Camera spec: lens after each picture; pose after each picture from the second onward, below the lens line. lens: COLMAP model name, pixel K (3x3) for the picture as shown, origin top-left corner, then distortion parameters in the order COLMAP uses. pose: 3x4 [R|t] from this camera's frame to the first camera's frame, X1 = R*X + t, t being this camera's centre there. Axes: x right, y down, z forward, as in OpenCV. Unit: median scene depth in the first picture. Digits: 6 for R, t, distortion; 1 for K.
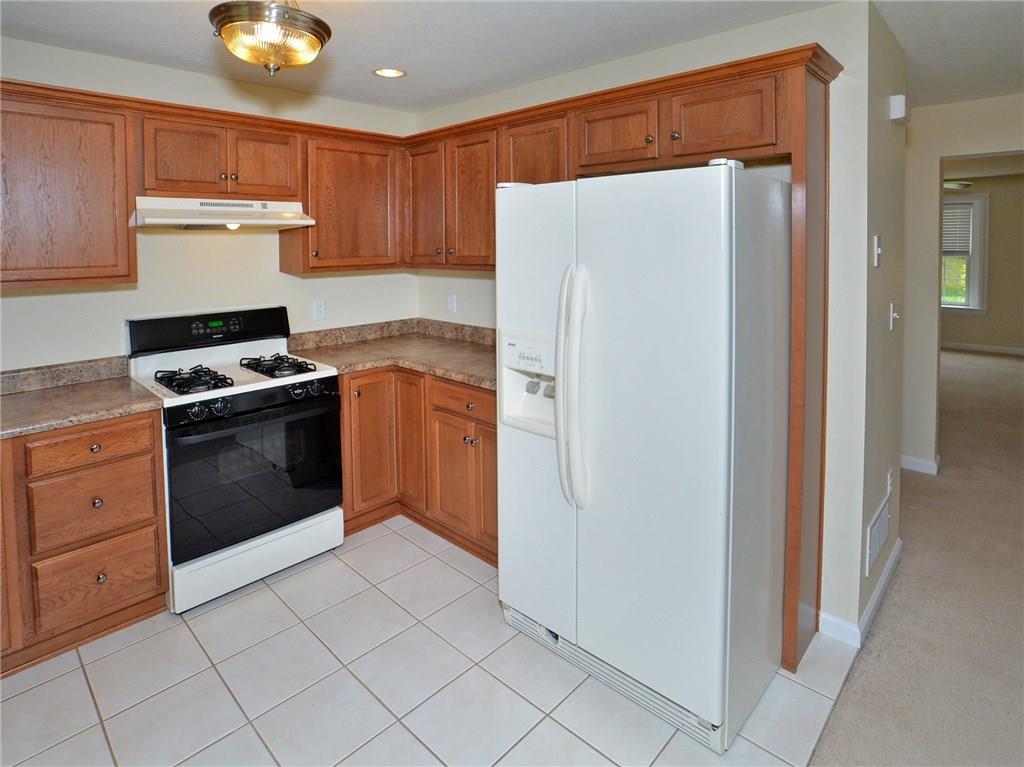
lens RADIAL K [[531.7, 0, 496.2], [0, 531.7, 380.6], [0, 0, 1]] dist [-0.059910, 0.015730]
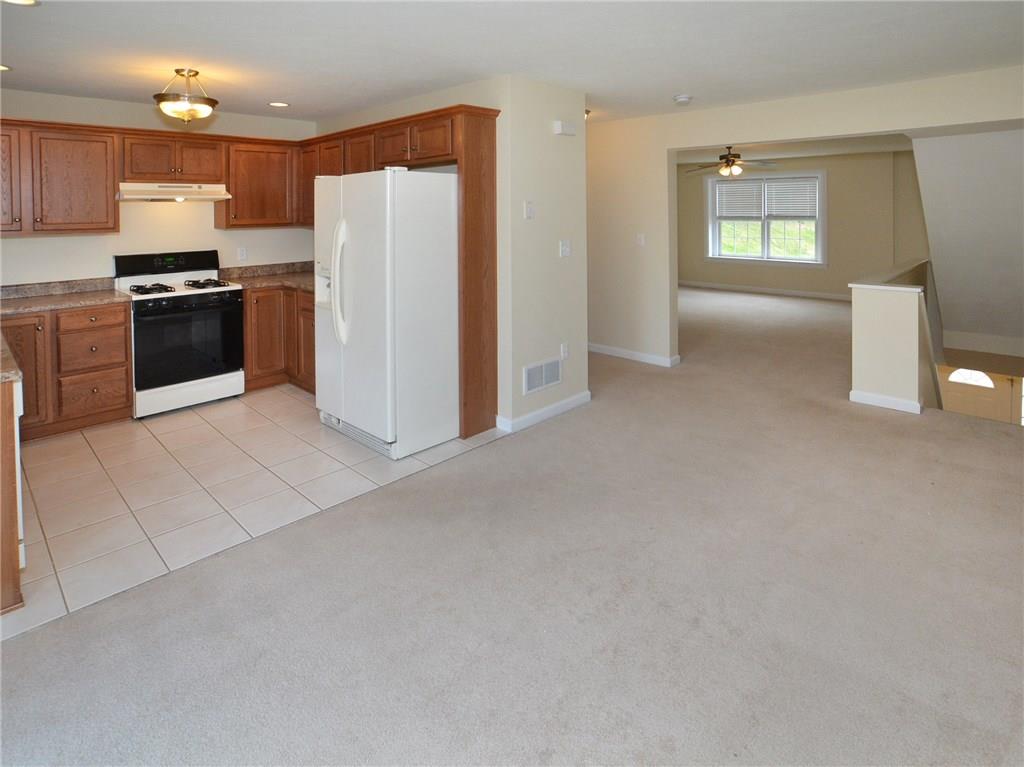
lens RADIAL K [[528.6, 0, 512.8], [0, 528.6, 339.2], [0, 0, 1]] dist [-0.050325, 0.001377]
pose [[0.999721, -0.005009, 0.023083, 0.553139], [0.005452, 0.999802, -0.019153, 0.198171], [-0.022982, 0.019273, 0.999550, -0.701093]]
